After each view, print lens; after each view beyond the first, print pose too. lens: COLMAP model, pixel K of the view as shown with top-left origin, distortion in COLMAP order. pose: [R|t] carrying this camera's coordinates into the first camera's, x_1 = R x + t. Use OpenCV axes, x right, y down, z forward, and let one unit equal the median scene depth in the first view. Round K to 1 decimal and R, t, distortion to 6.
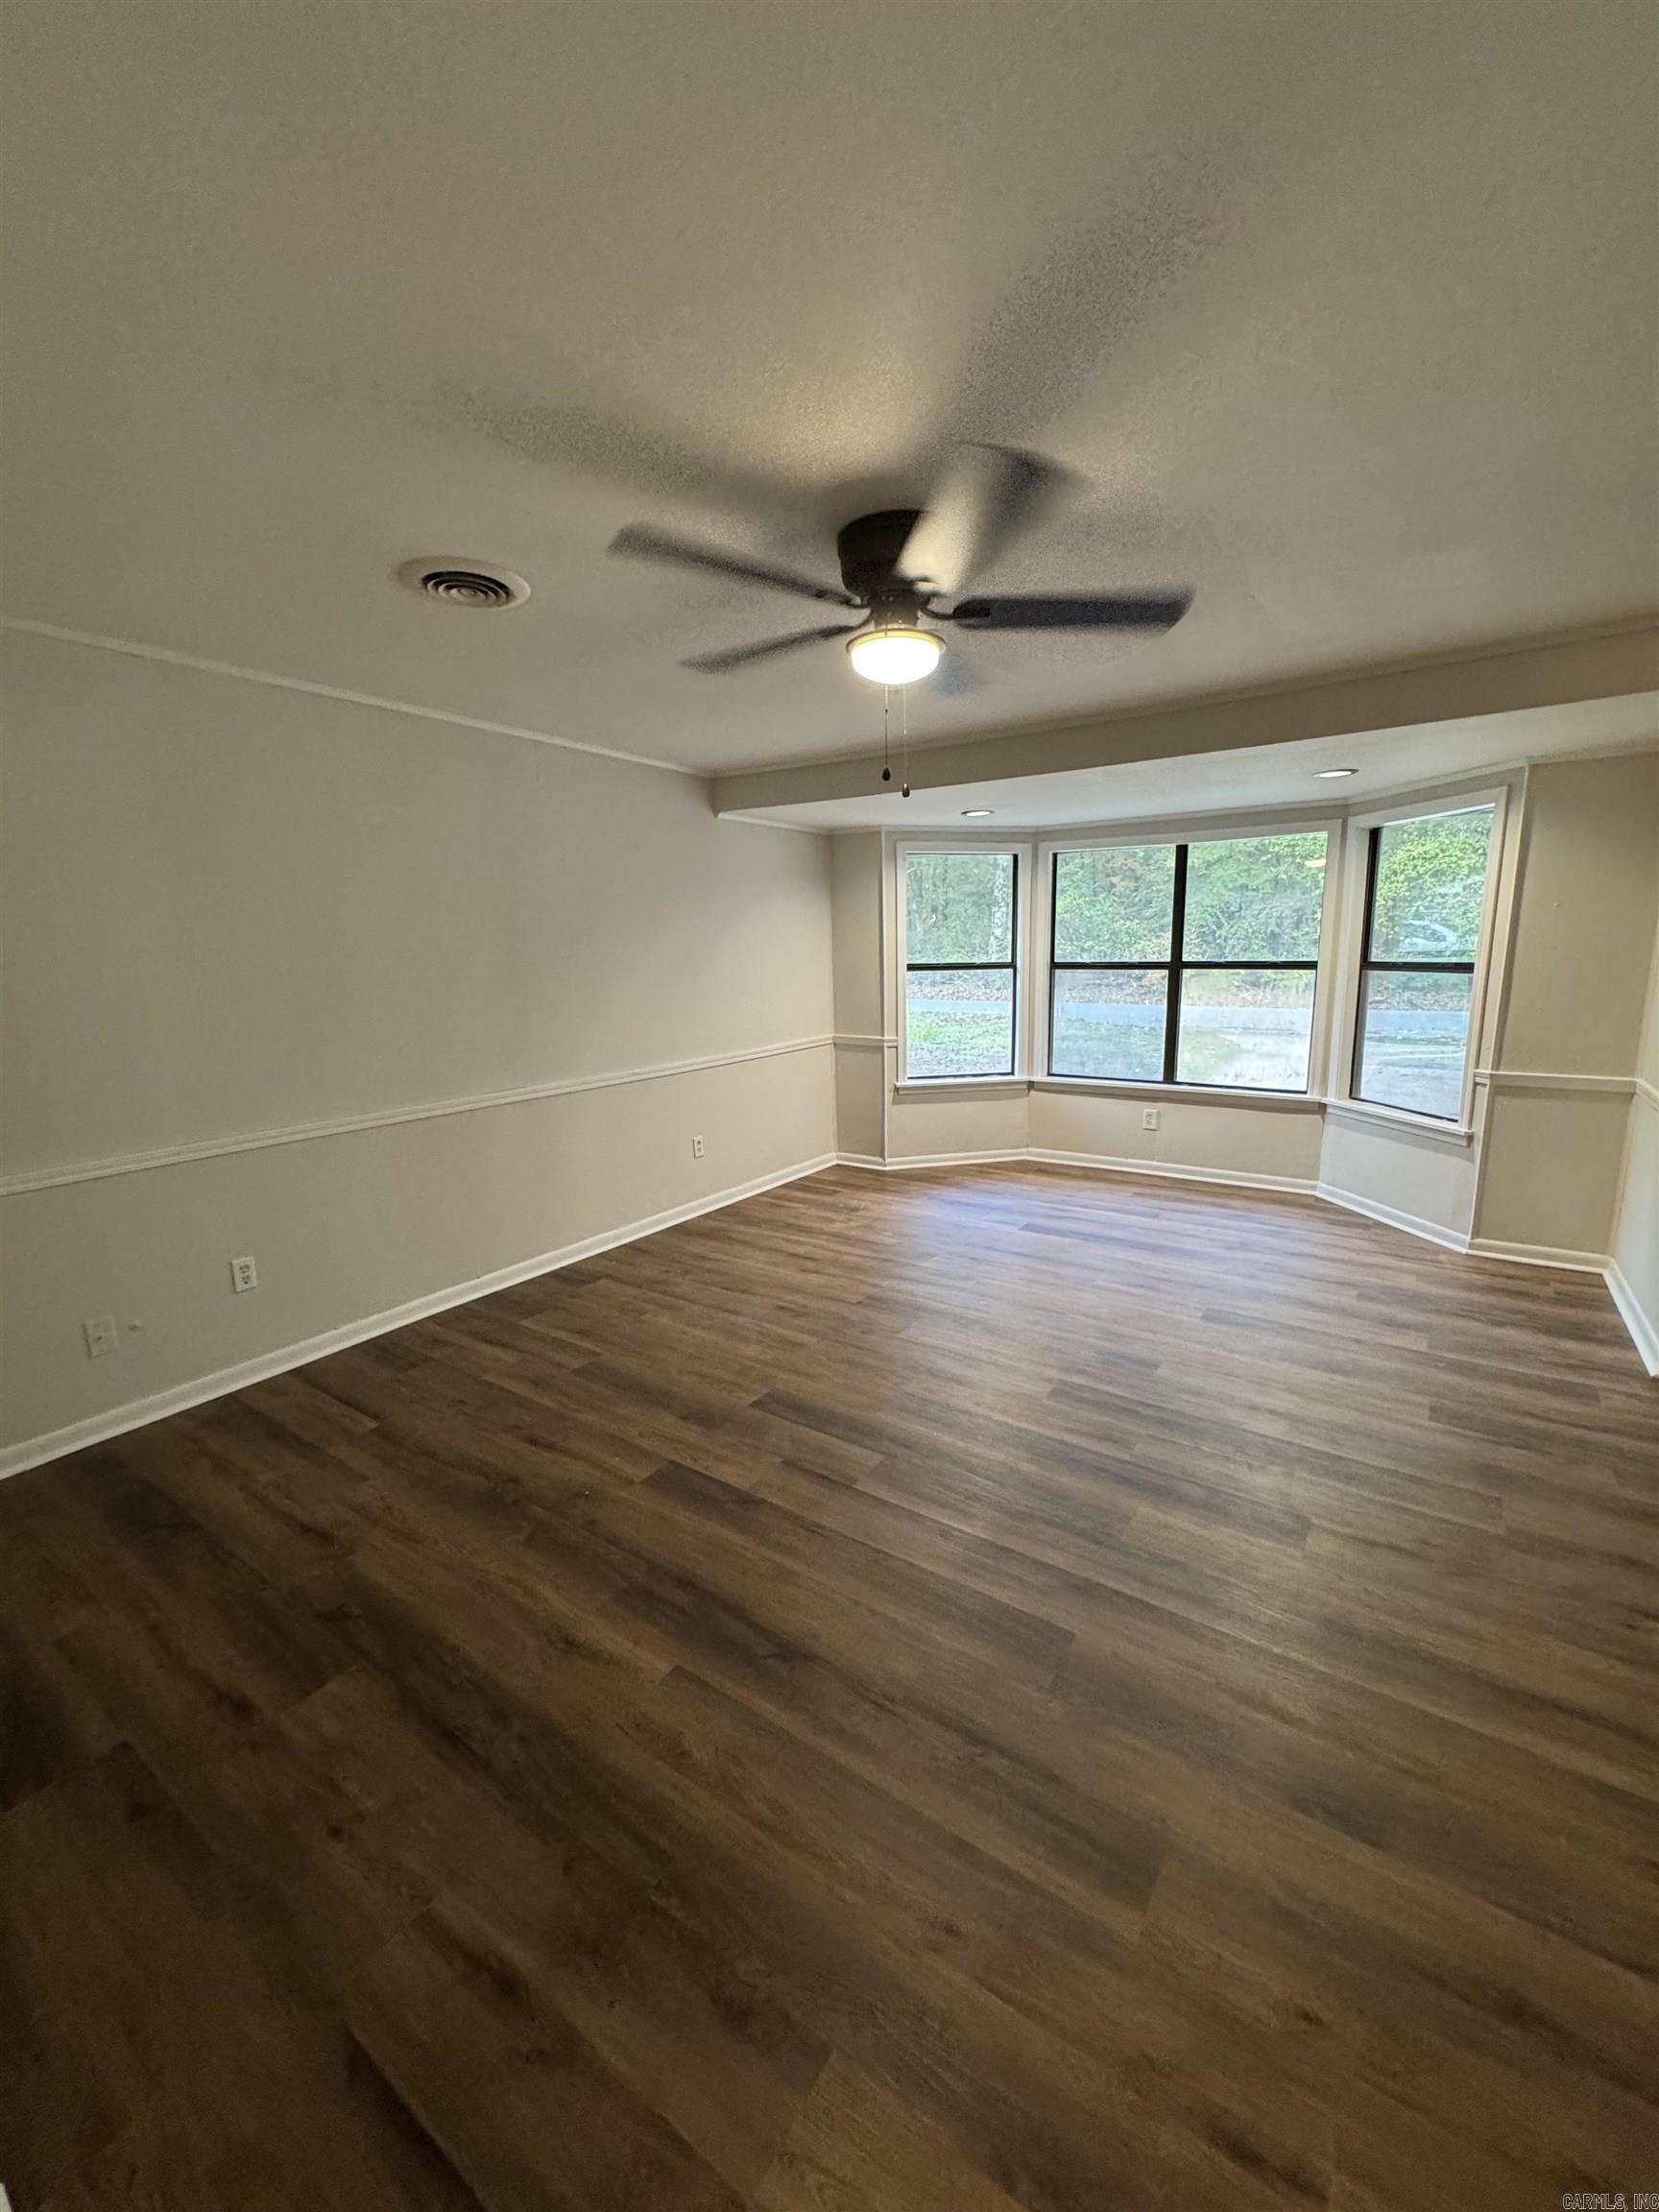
lens RADIAL K [[881.4, 0, 833.3], [0, 881.4, 1104.6], [0, 0, 1]] dist [-0.004053, 0.000173]
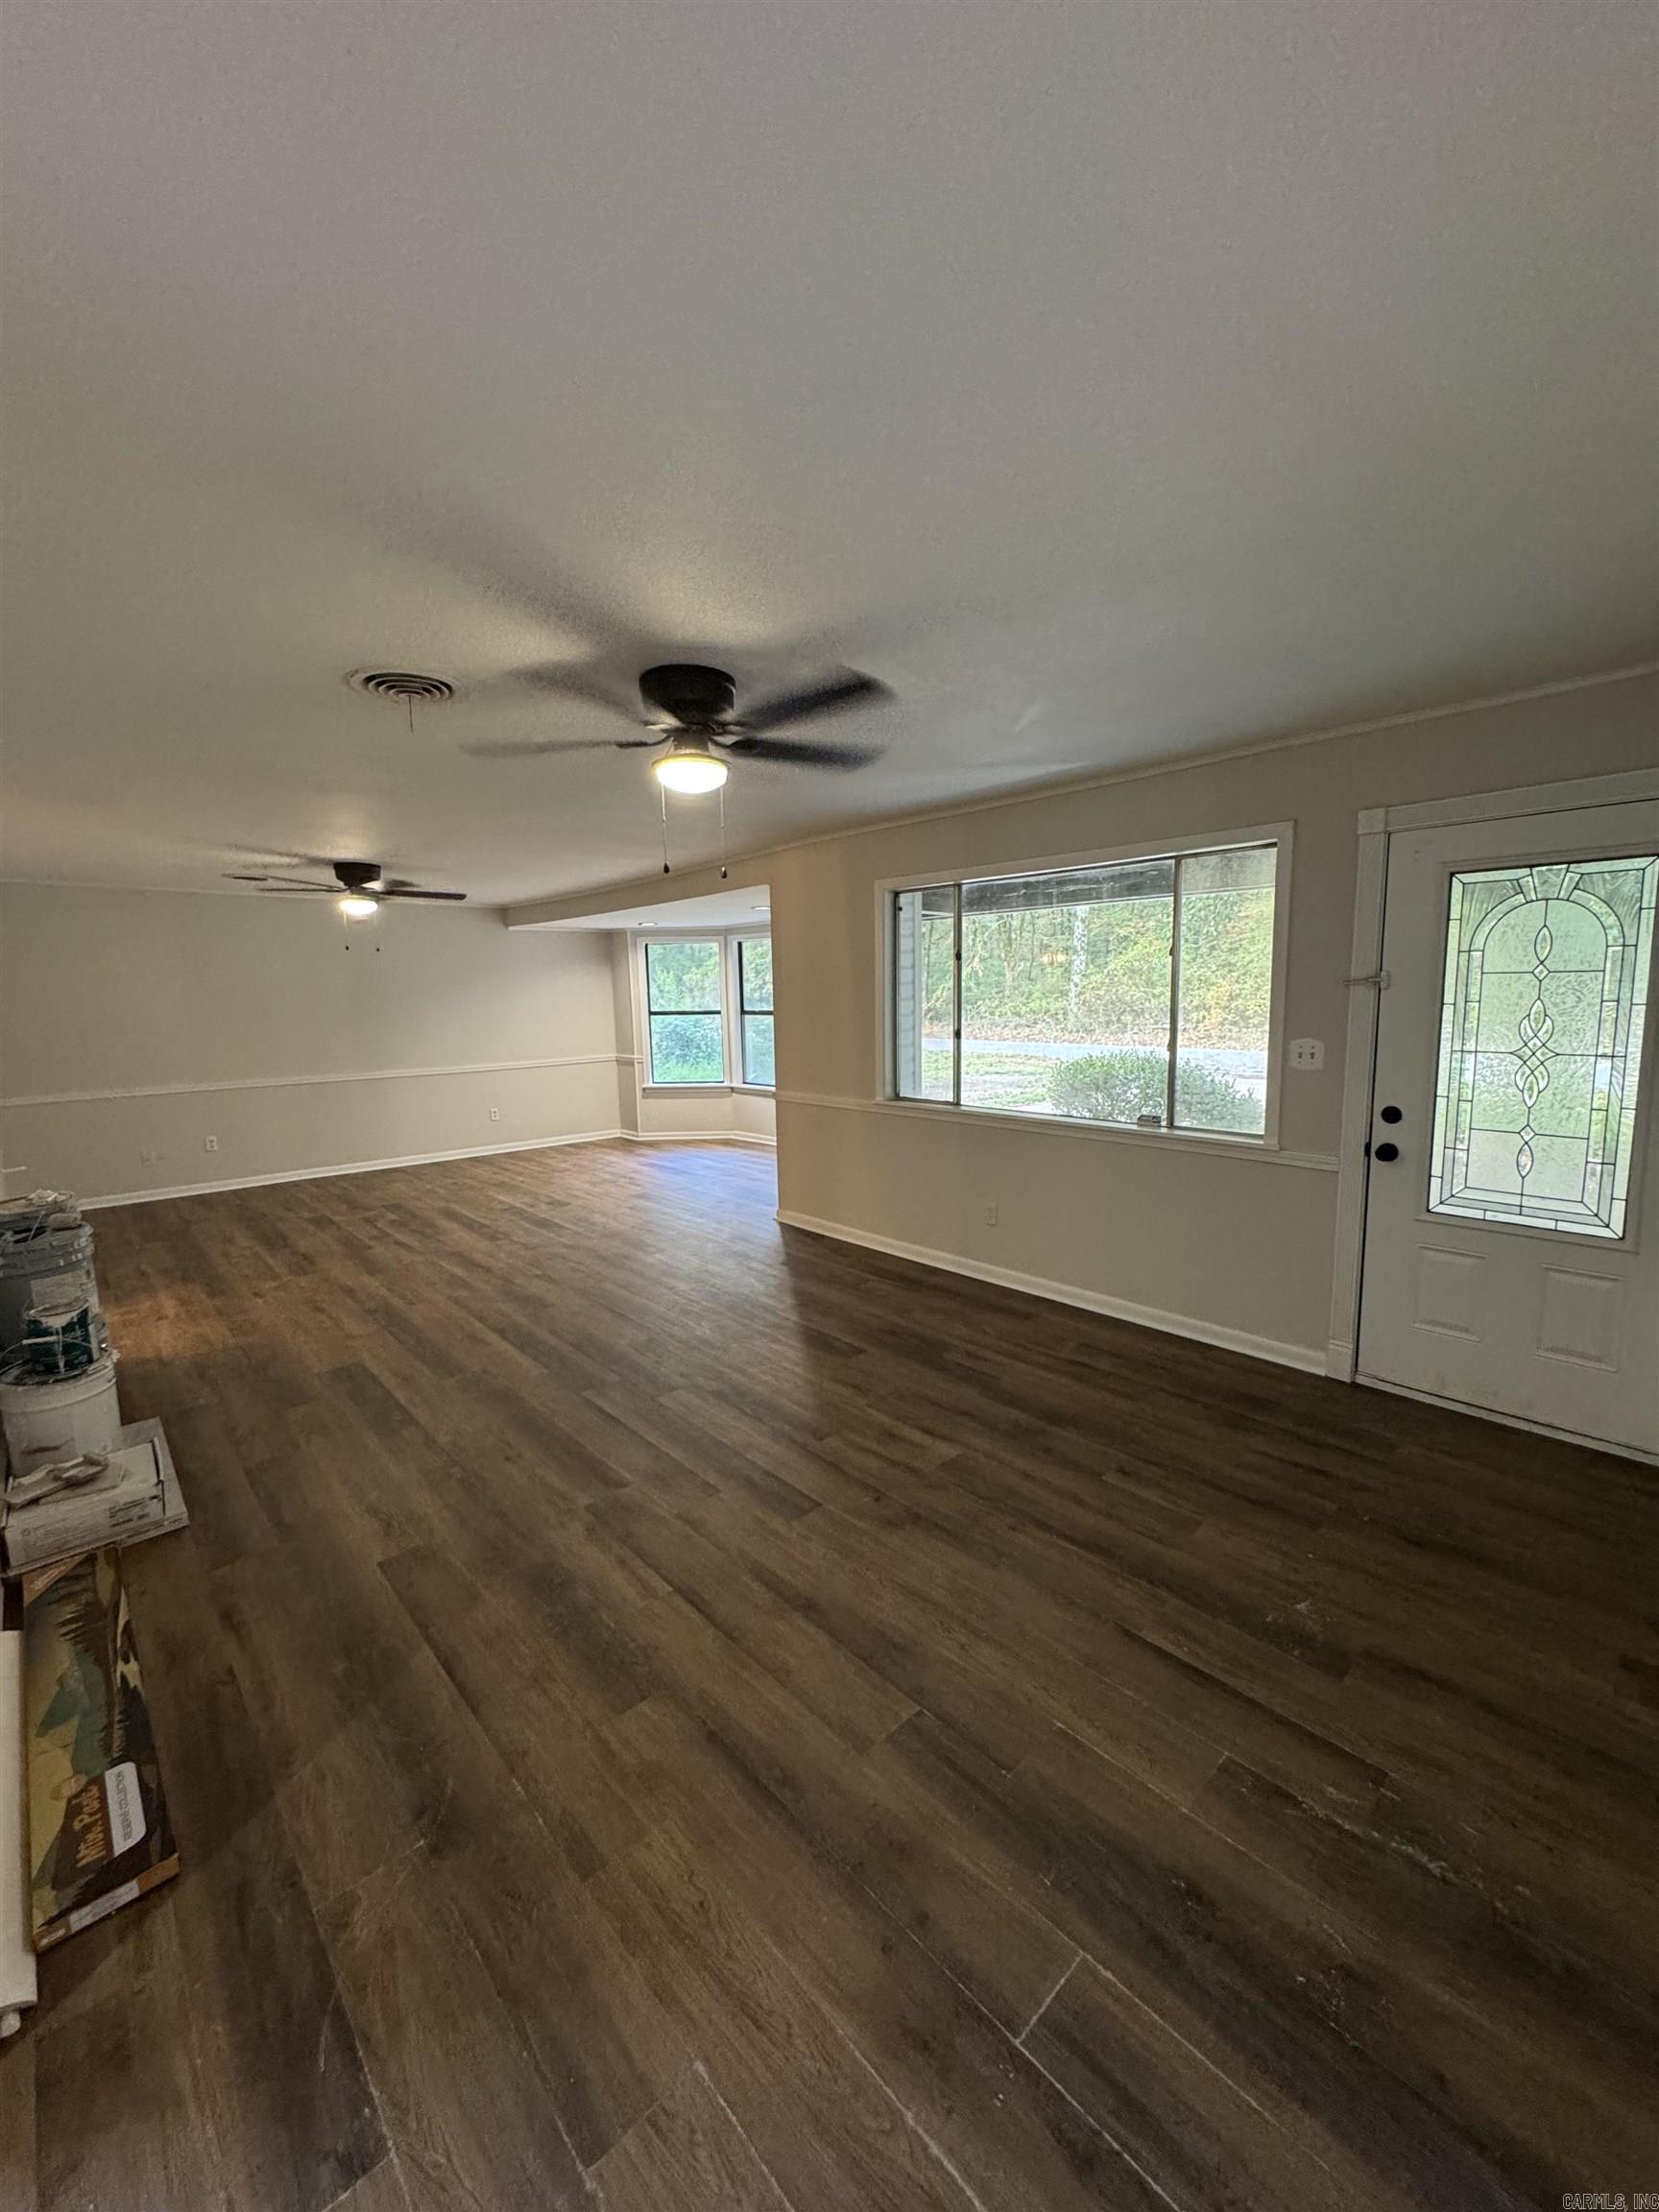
lens RADIAL K [[881.4, 0, 833.3], [0, 881.4, 1104.6], [0, 0, 1]] dist [-0.004053, 0.000173]
pose [[0.974859, 0.026788, -0.221205, 0.767709], [-0.037357, 0.998344, -0.043735, 0.068052], [0.219667, 0.050899, 0.974246, -0.481259]]
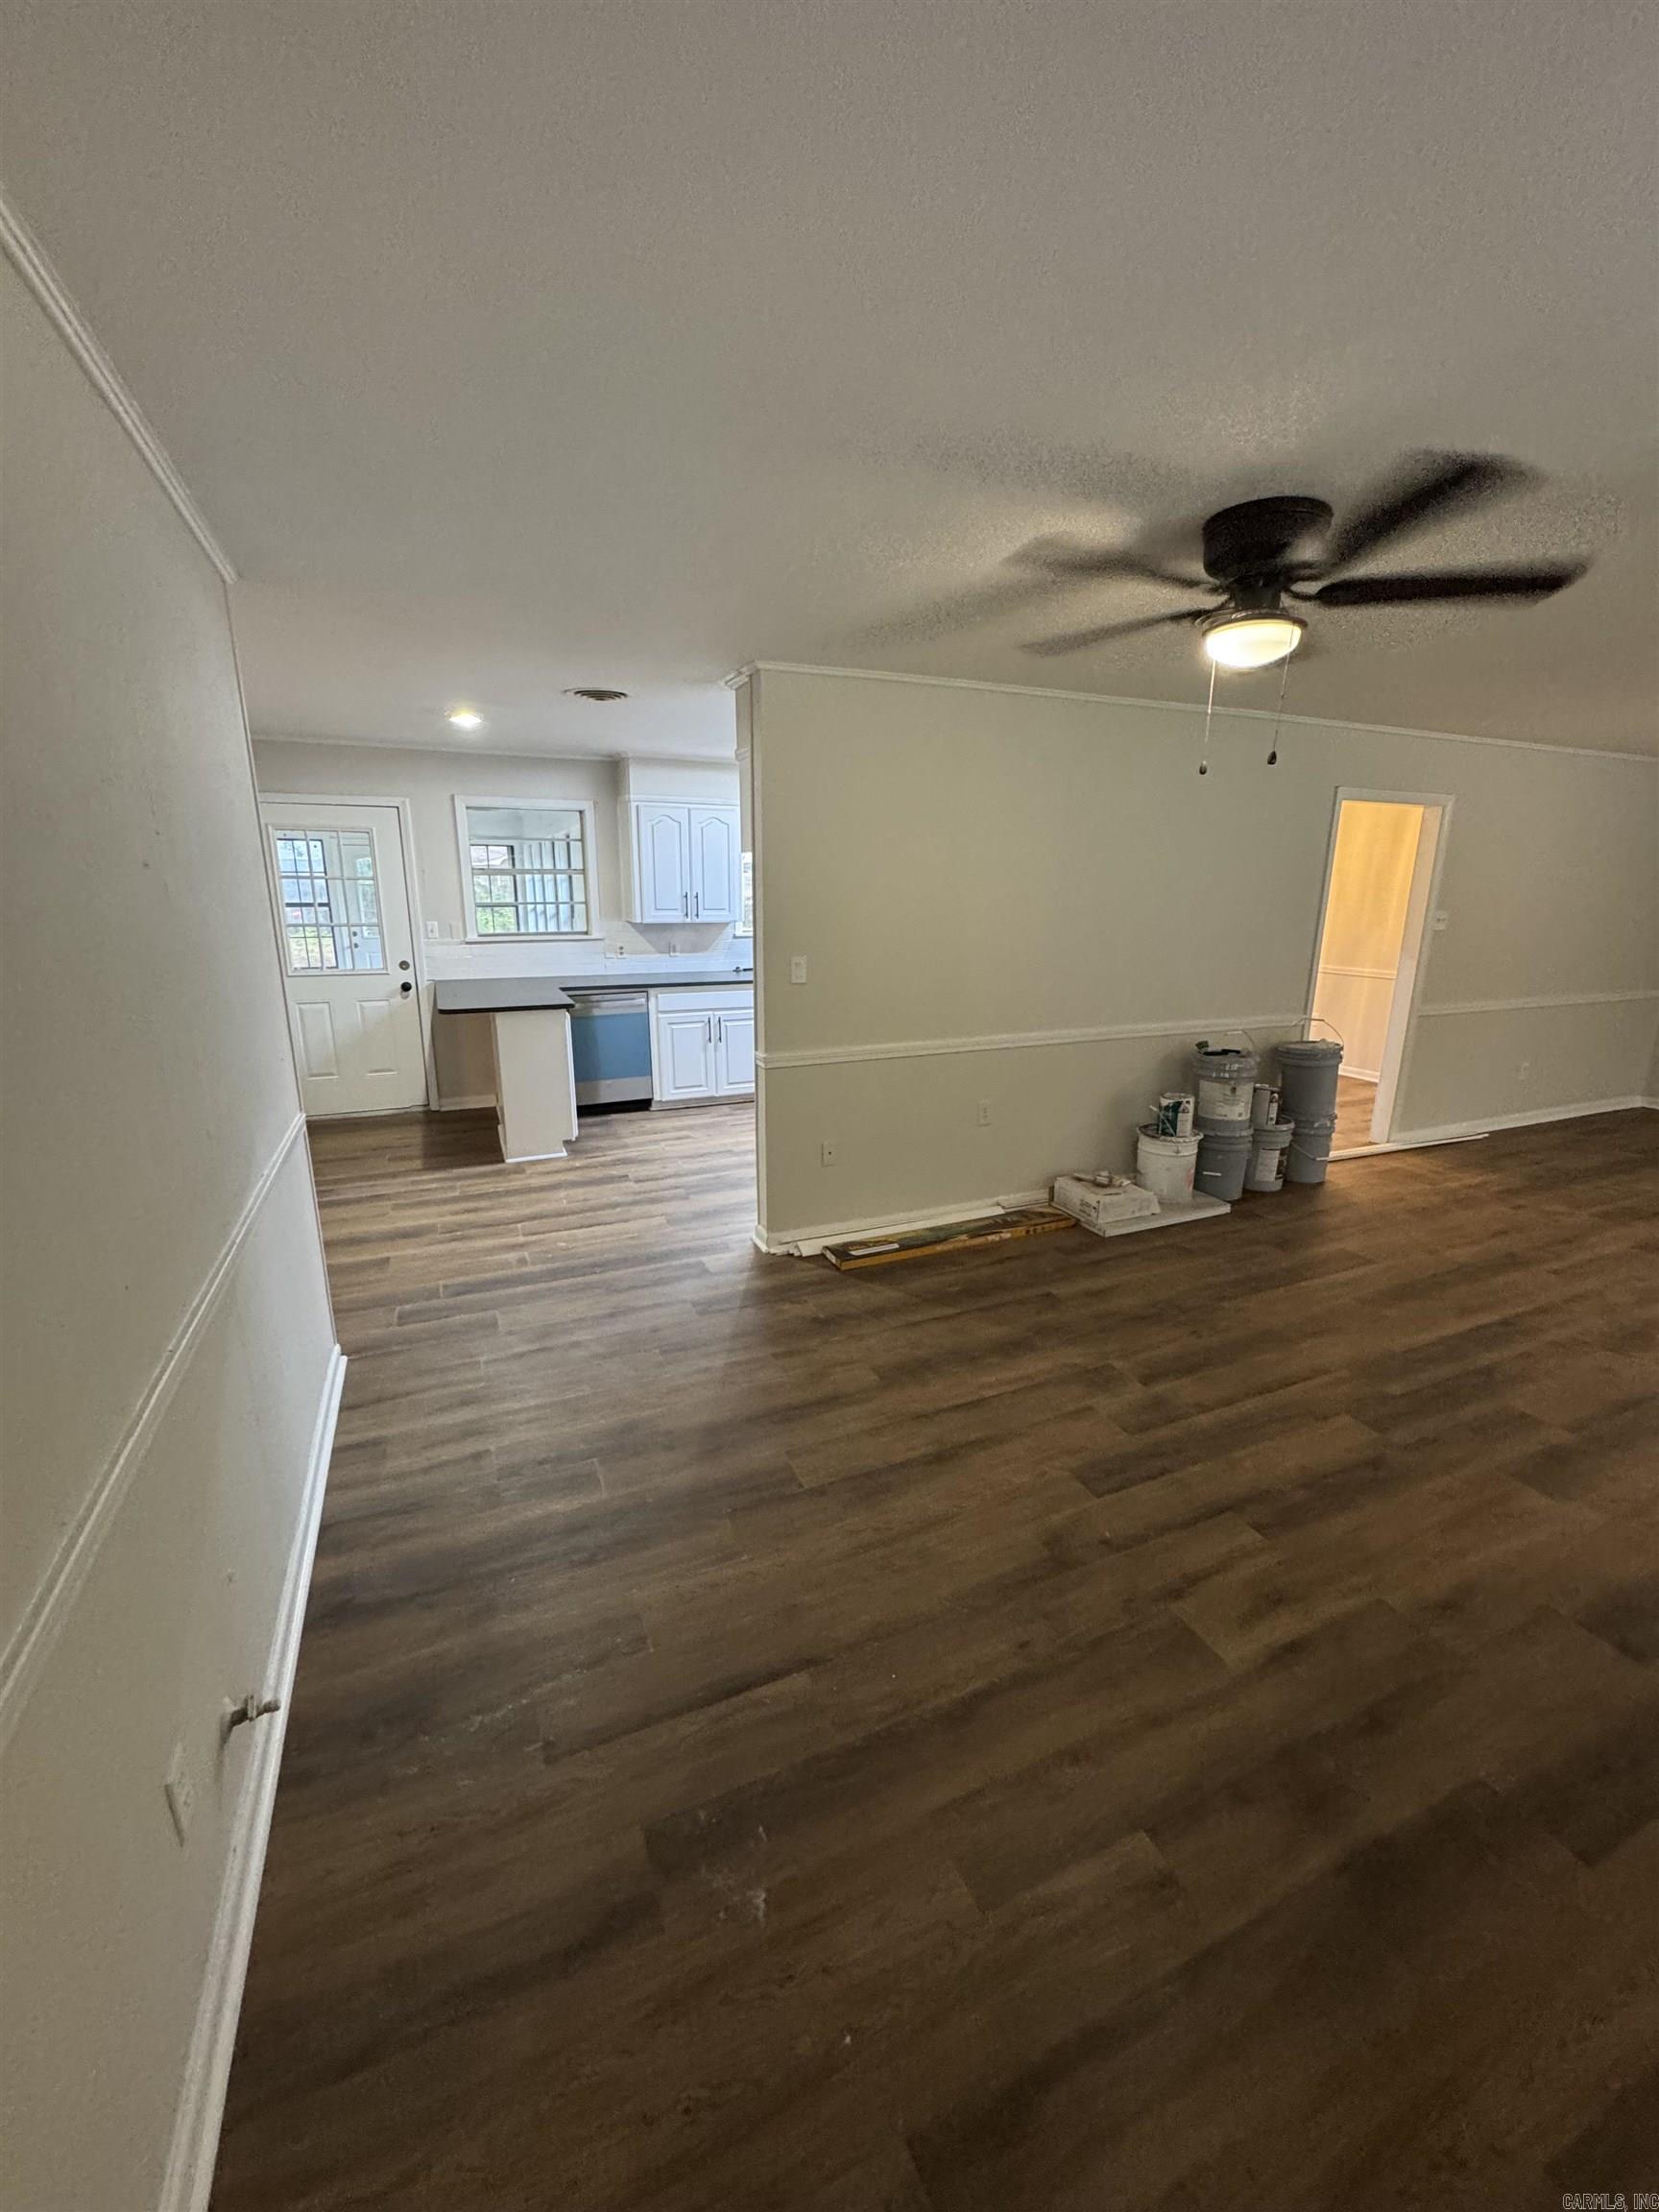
lens RADIAL K [[881.4, 0, 833.3], [0, 881.4, 1104.6], [0, 0, 1]] dist [-0.004053, 0.000173]
pose [[-0.523899, 0.222322, -0.822254, 1.029953], [-0.150158, 0.926112, 0.346076, -0.038337], [0.838440, 0.304777, -0.451807, 0.002866]]
